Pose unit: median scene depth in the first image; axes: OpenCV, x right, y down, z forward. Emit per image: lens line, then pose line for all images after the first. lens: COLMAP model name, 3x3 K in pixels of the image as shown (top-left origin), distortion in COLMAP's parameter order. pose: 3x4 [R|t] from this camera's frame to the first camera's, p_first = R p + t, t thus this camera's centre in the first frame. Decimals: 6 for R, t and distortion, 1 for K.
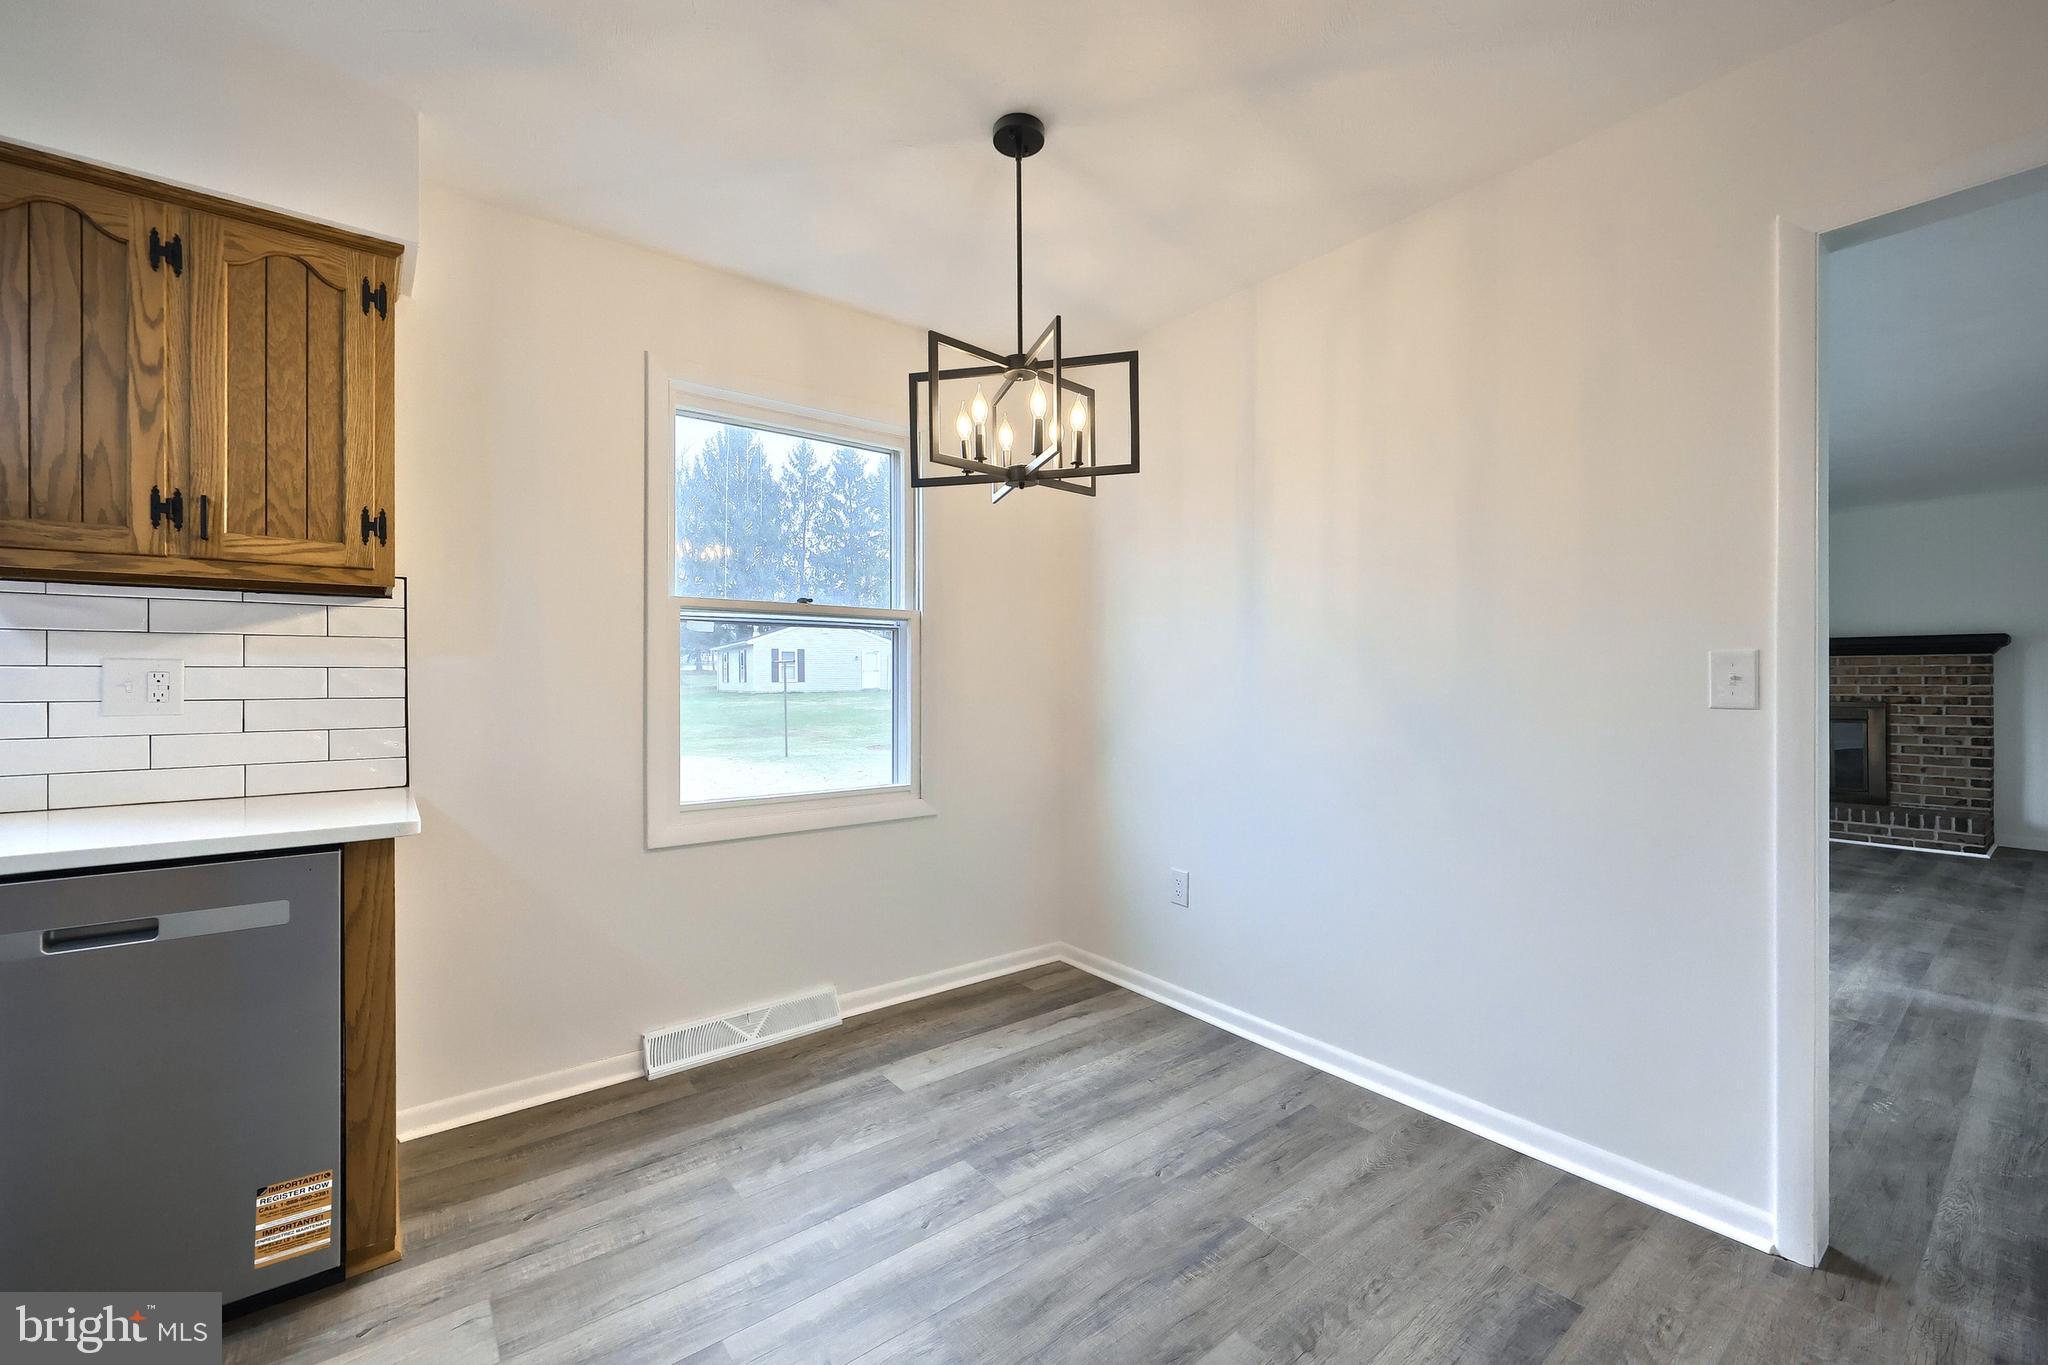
lens RADIAL K [[825.8, 0, 1019.1], [0, 825.8, 679.9], [0, 0, 1]] dist [0.000238, -0.000245]
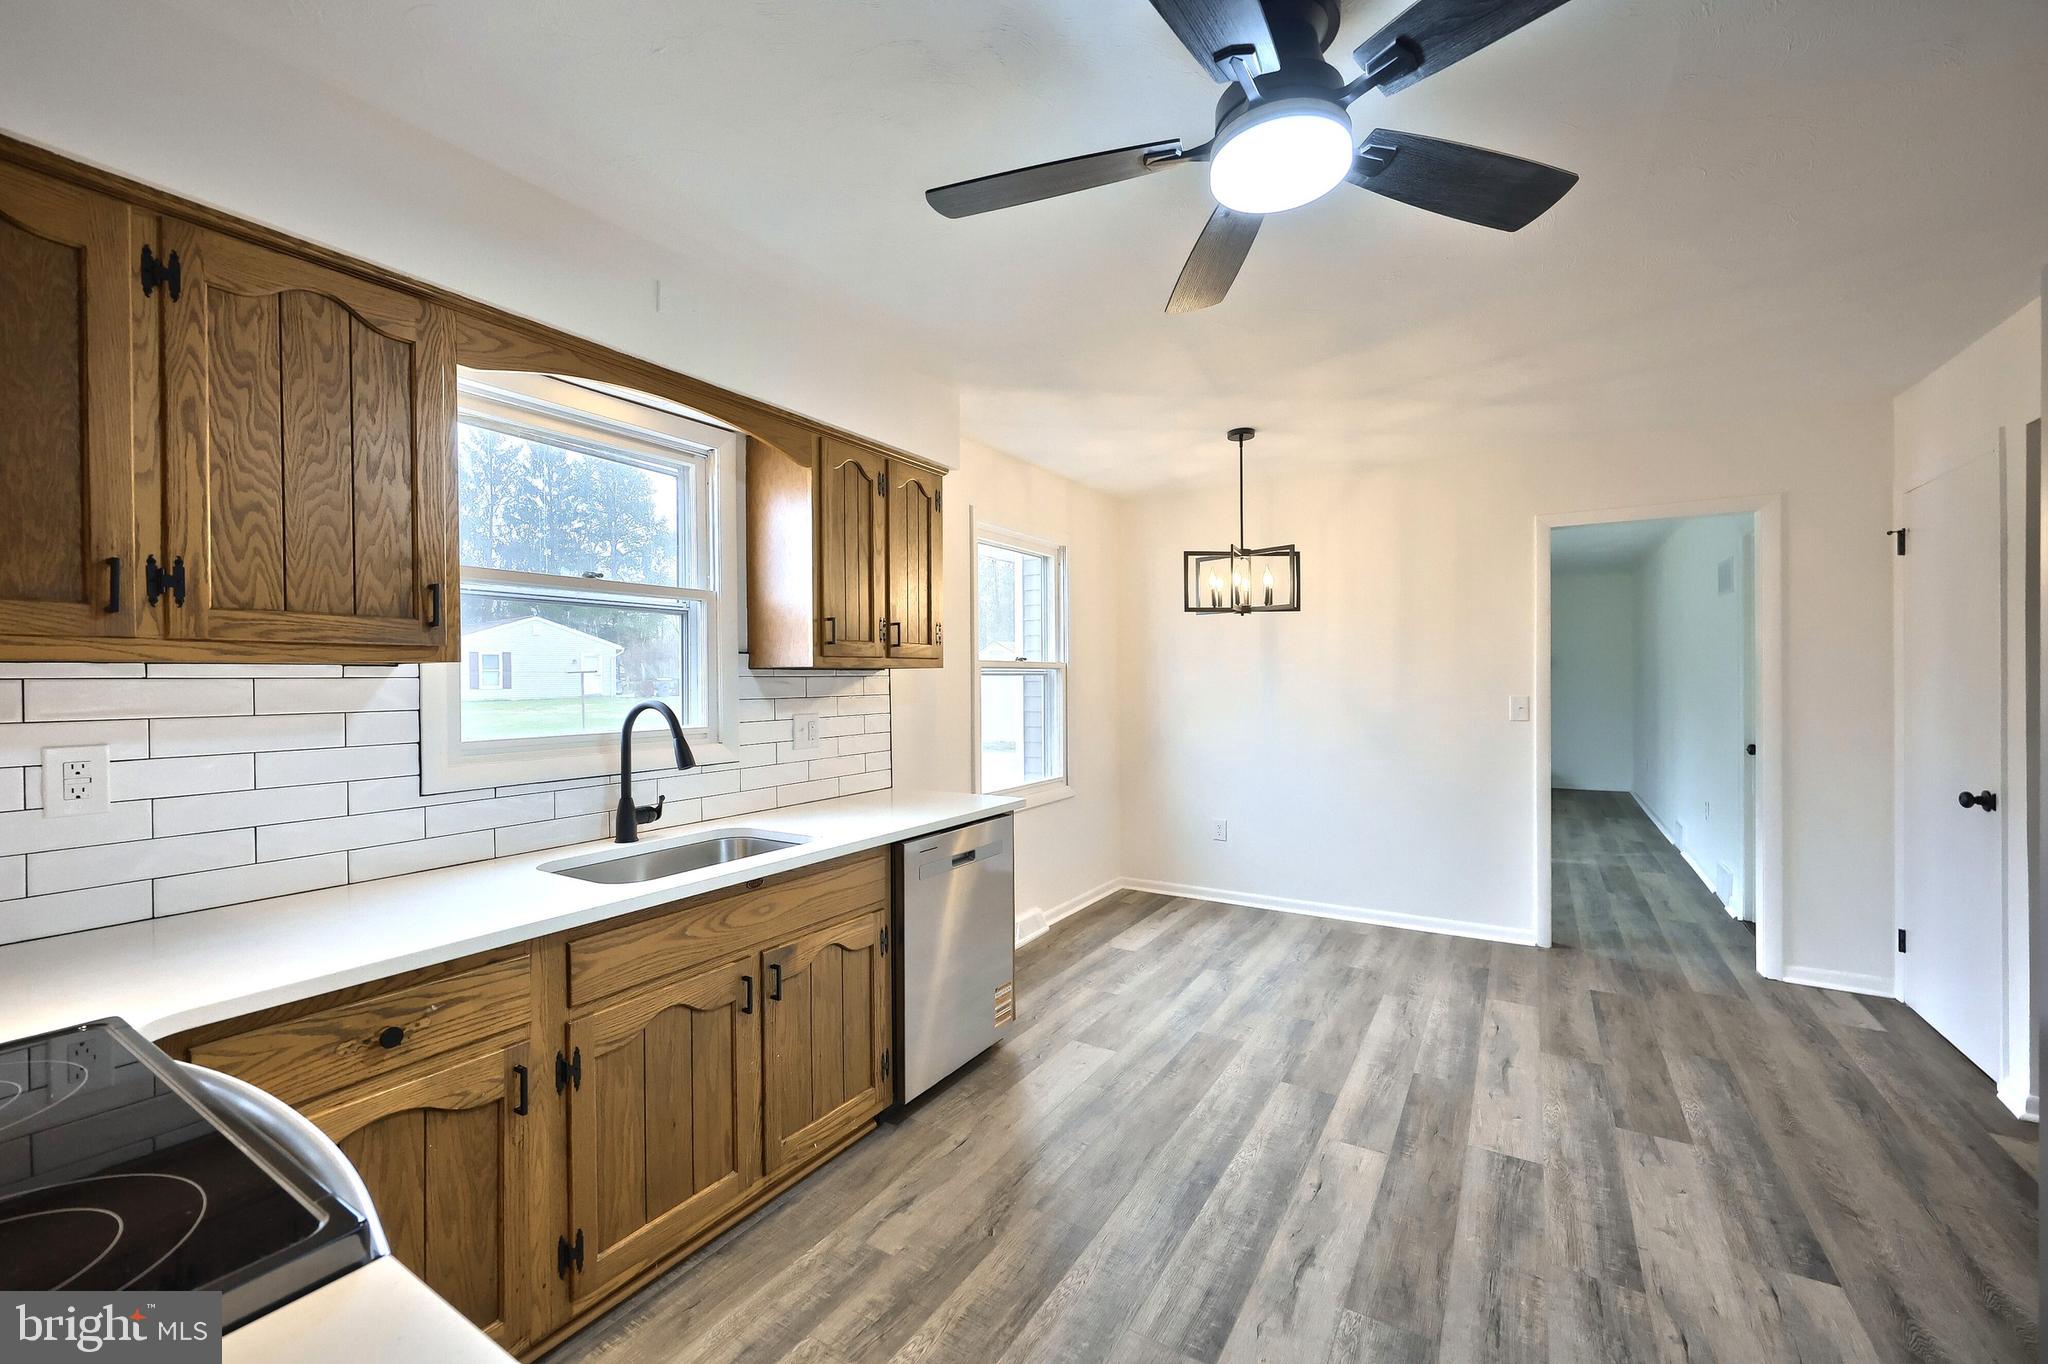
lens RADIAL K [[815.3, 0, 1024.0], [0, 815.3, 682.0], [0, 0, 1]] dist [-0.000364, -0.000180]
pose [[0.937141, -0.007266, 0.348874, -1.216936], [0.006705, 0.999974, 0.002816, -0.089951], [-0.348885, -0.000300, 0.937165, -0.659490]]
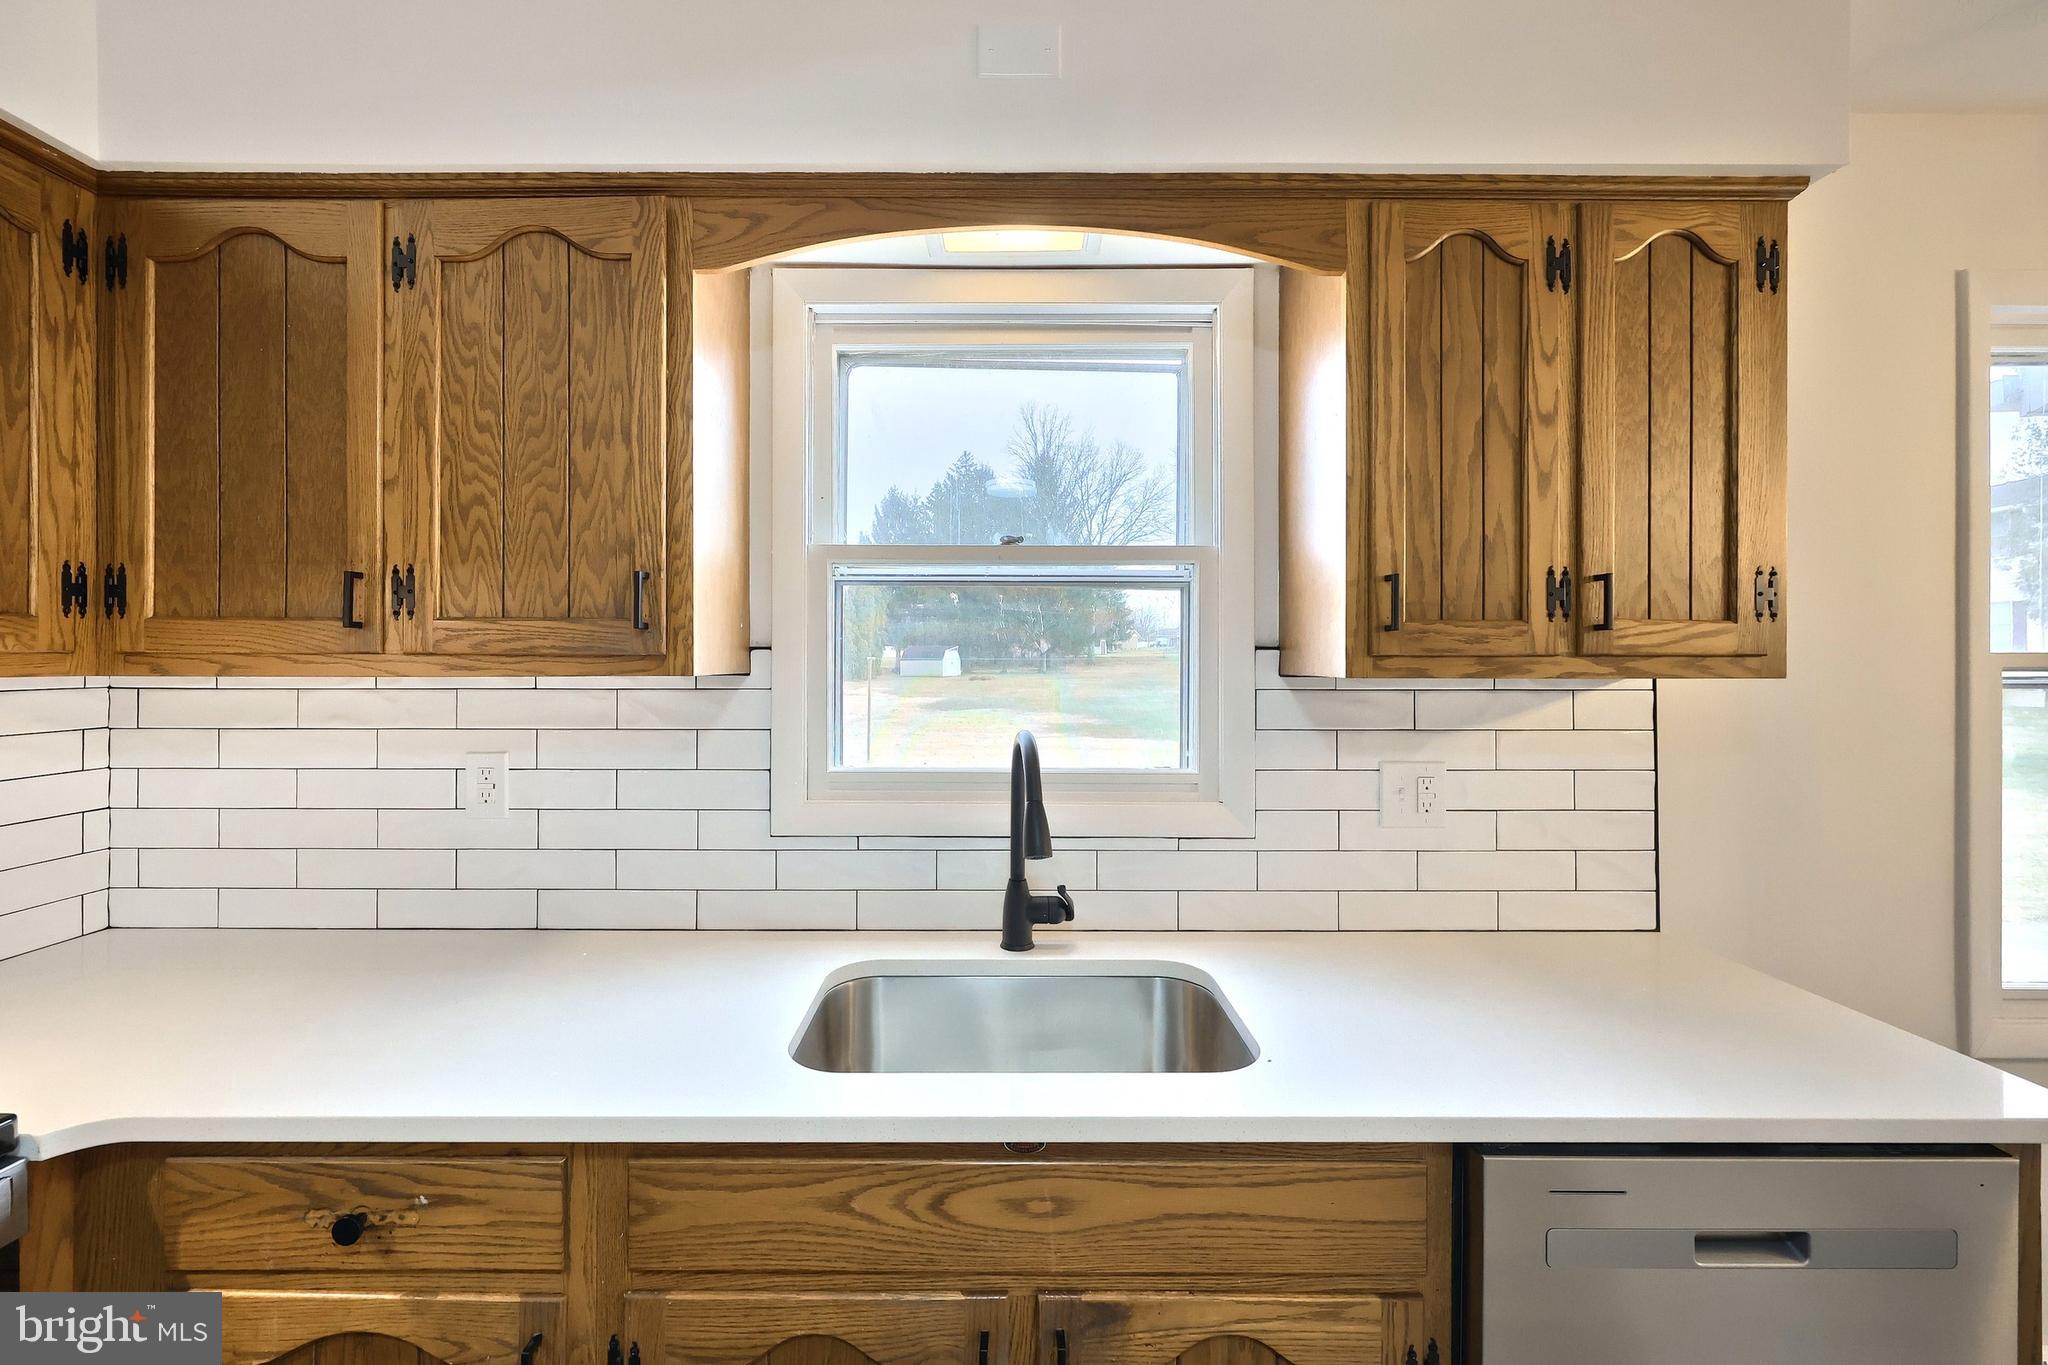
lens RADIAL K [[836.3, 0, 1005.0], [0, 836.3, 658.6], [0, 0, 1]] dist [-0.000265, -0.000025]
pose [[0.787837, 0.001453, -0.615882, -0.858102], [-0.003757, 0.999990, -0.002447, -0.128347], [0.615872, 0.004242, 0.787835, 0.053897]]
